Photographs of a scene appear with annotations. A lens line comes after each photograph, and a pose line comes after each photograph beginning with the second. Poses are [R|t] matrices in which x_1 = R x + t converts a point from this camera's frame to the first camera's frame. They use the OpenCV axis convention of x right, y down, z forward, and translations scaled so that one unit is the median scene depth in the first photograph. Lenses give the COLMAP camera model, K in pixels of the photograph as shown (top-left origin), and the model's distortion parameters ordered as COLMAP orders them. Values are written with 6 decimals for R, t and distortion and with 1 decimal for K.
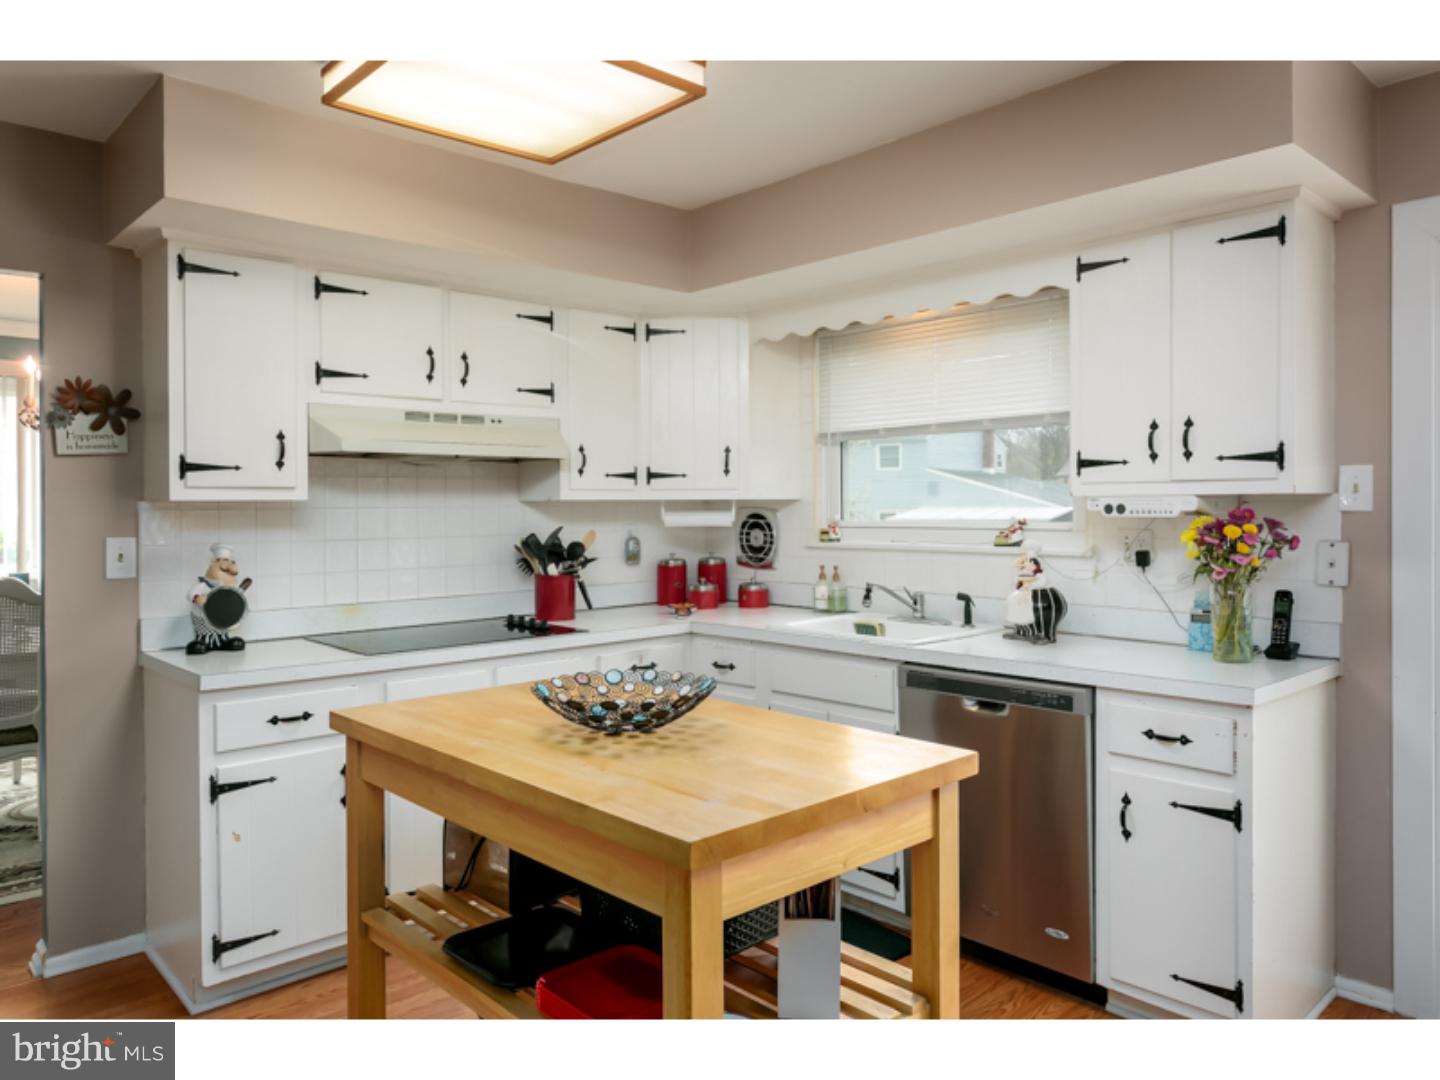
lens RADIAL K [[991.1, 0, 722.2], [0, 991.1, 515.5], [0, 0, 1]] dist [-0.000058, 0.005169]
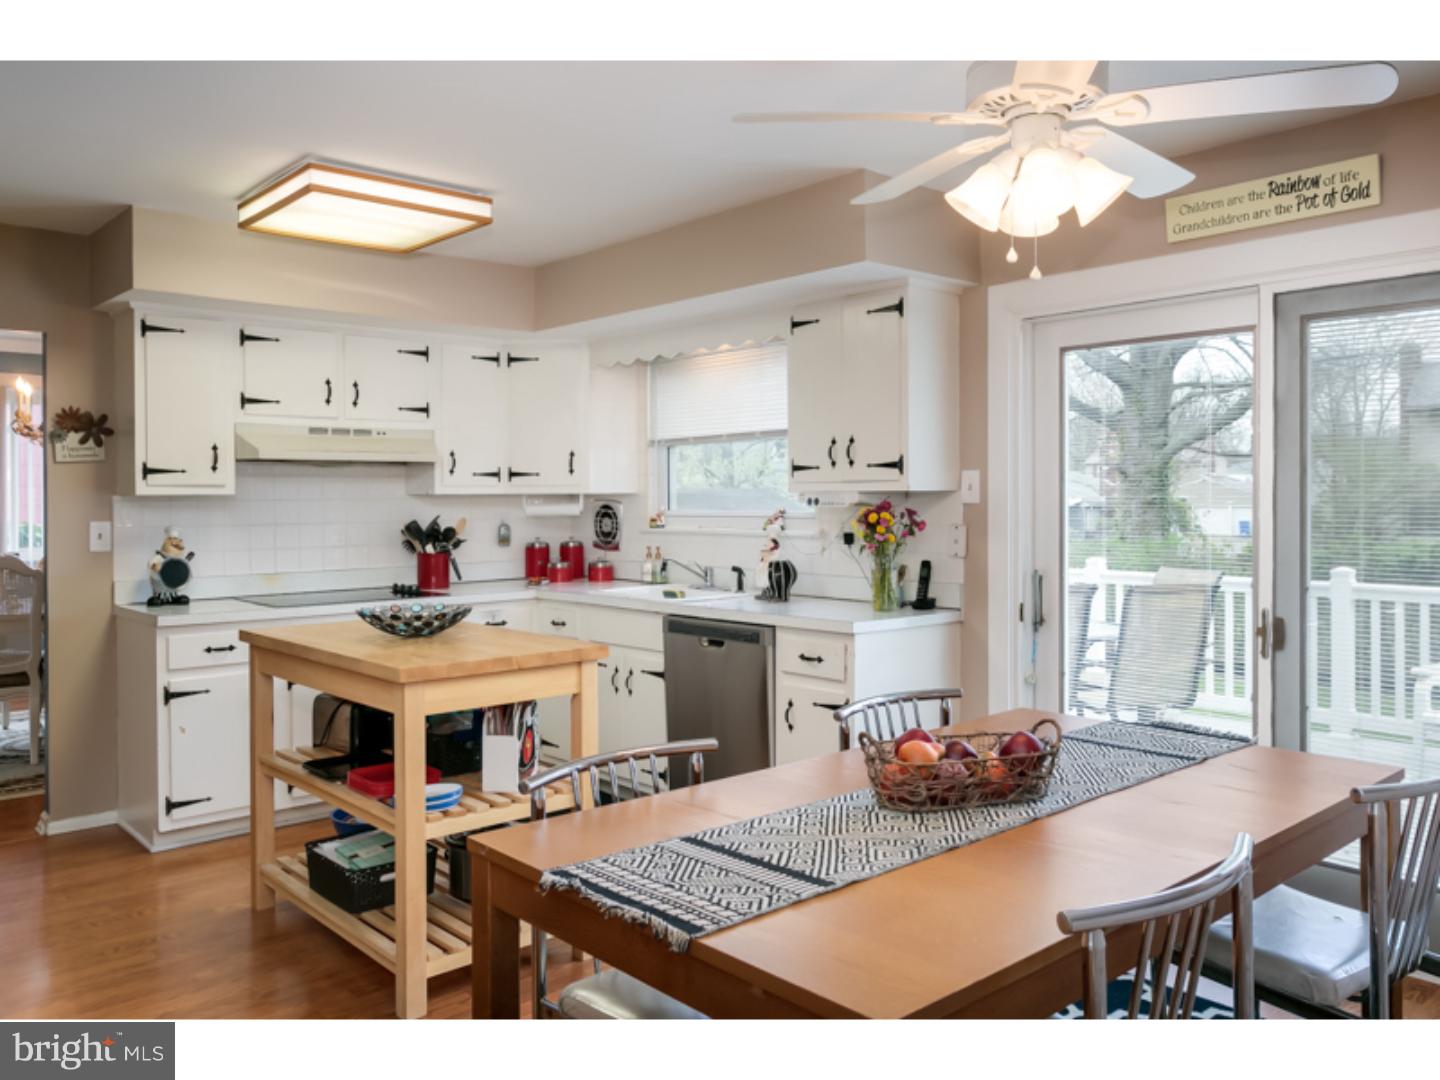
lens RADIAL K [[1106.2, 0, 692.3], [0, 1106.2, 512.4], [0, 0, 1]] dist [0.007817, 0.001861]
pose [[0.999467, 0.001472, -0.032597, 0.255744], [-0.001335, 0.999990, 0.004239, 0.001880], [0.032603, -0.004193, 0.999460, -0.493187]]
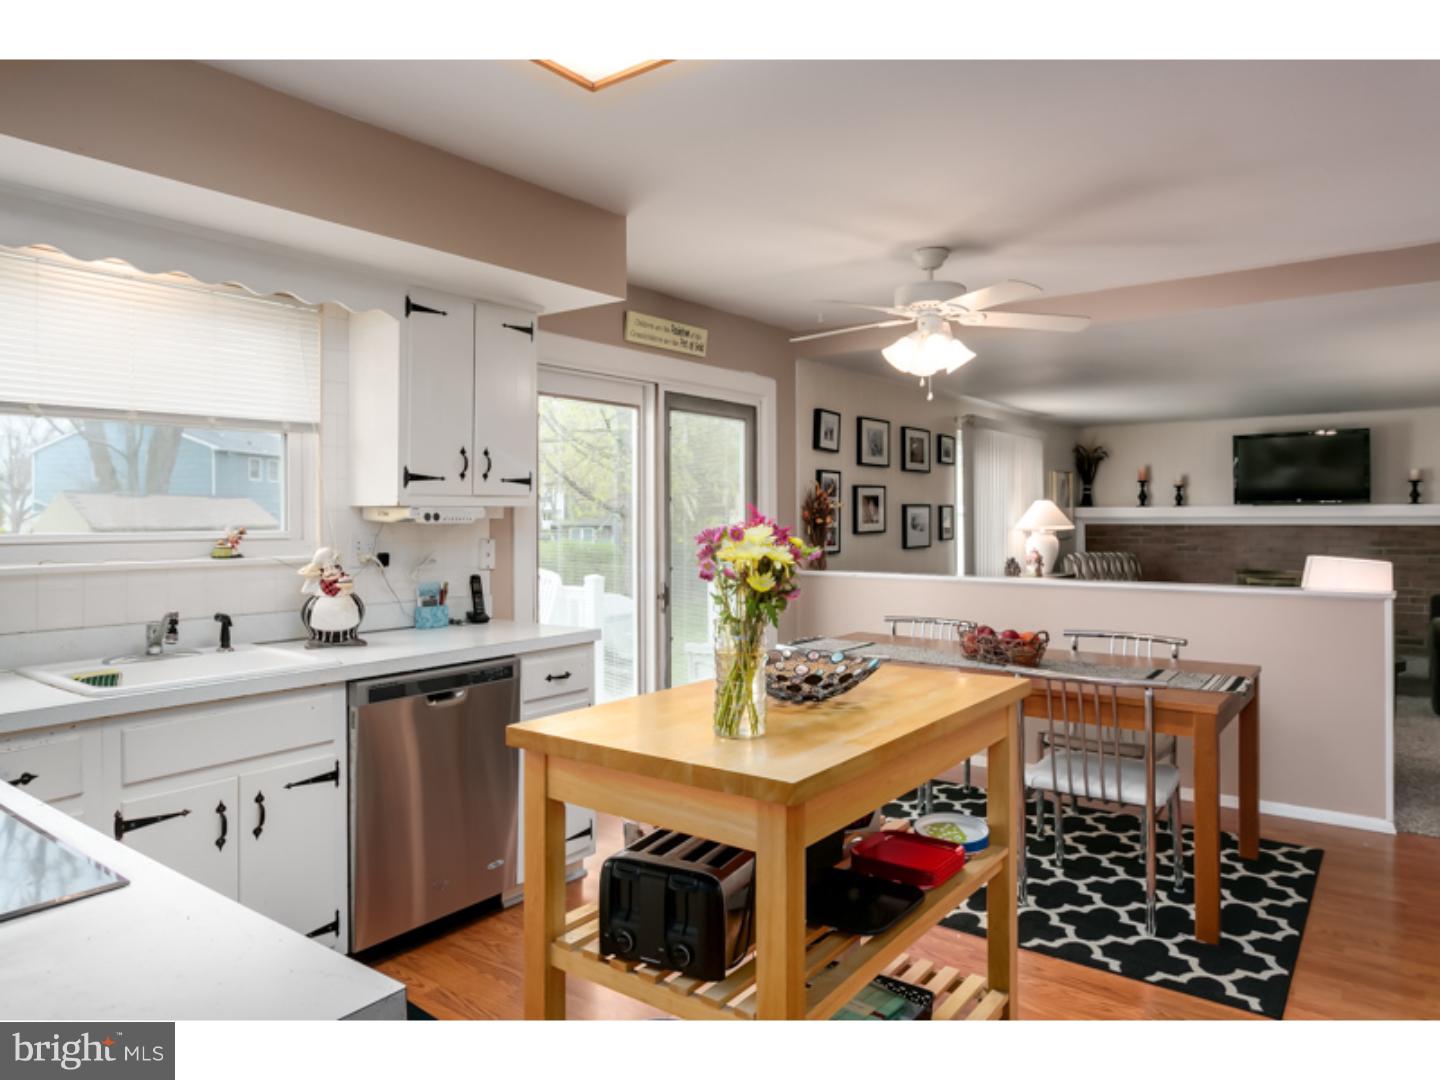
lens RADIAL K [[935.2, 0, 723.2], [0, 935.2, 519.4], [0, 0, 1]] dist [-0.001621, 0.003058]
pose [[-0.173606, -0.000226, 0.984815, -0.715652], [0.009803, 0.999950, 0.001958, -0.002326], [-0.984766, 0.009994, -0.173595, 0.779555]]
